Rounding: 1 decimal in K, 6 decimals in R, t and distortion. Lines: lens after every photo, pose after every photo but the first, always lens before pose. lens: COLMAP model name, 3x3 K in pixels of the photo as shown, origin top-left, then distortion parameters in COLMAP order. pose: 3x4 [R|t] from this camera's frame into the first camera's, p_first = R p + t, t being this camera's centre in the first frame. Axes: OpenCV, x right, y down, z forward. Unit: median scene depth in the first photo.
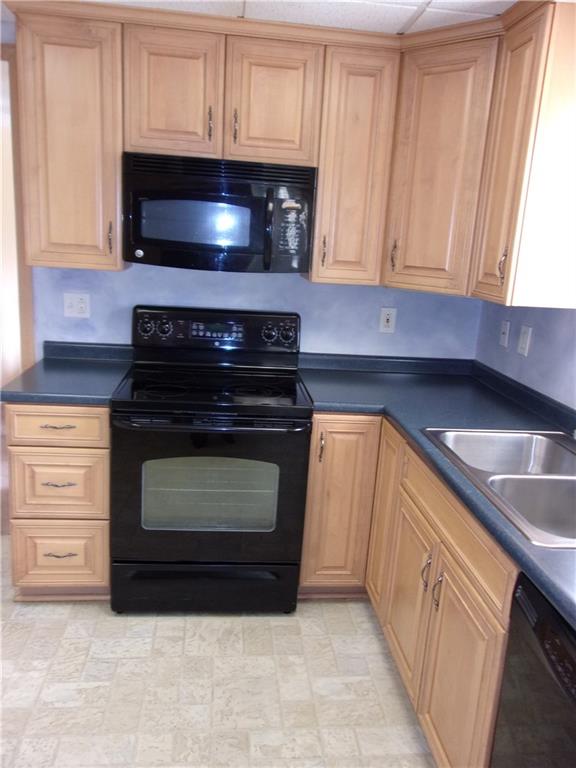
lens RADIAL K [[606.4, 0, 287.7], [0, 606.4, 379.3], [0, 0, 1]] dist [-0.002562, 0.033075]
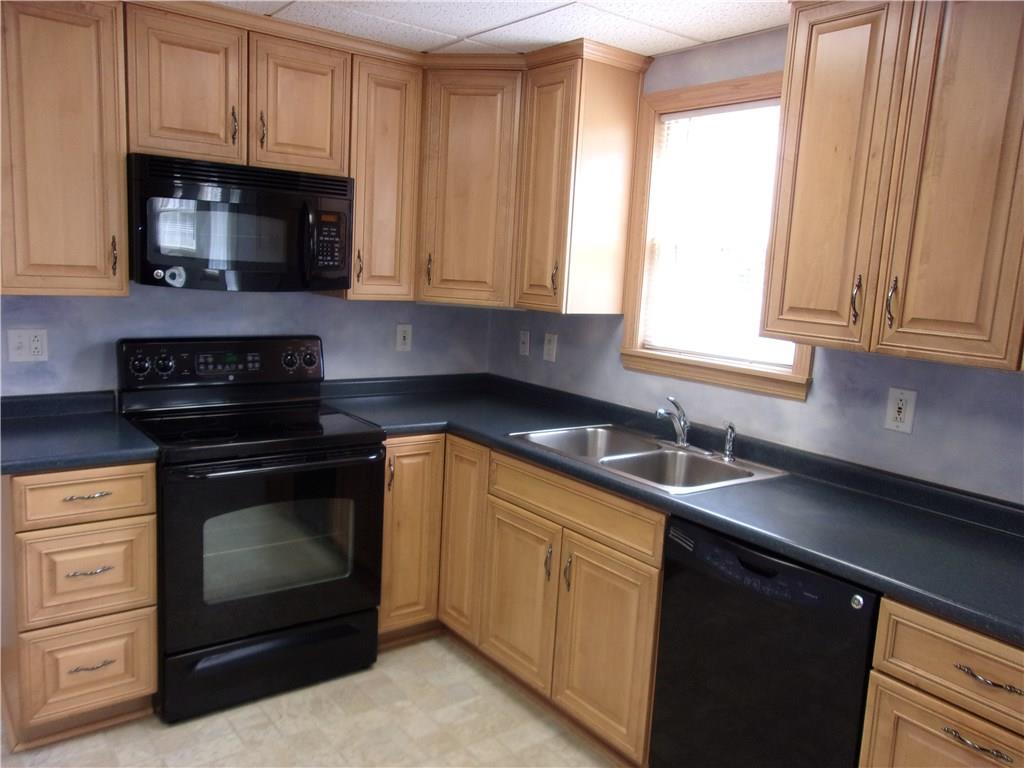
lens RADIAL K [[808.5, 0, 508.5], [0, 808.5, 383.9], [0, 0, 1]] dist [-0.002562, 0.033075]
pose [[0.854820, -0.095660, 0.510031, -0.416168], [0.121951, 0.992368, -0.018268, 0.018453], [-0.504391, 0.077815, 0.859962, -0.174392]]
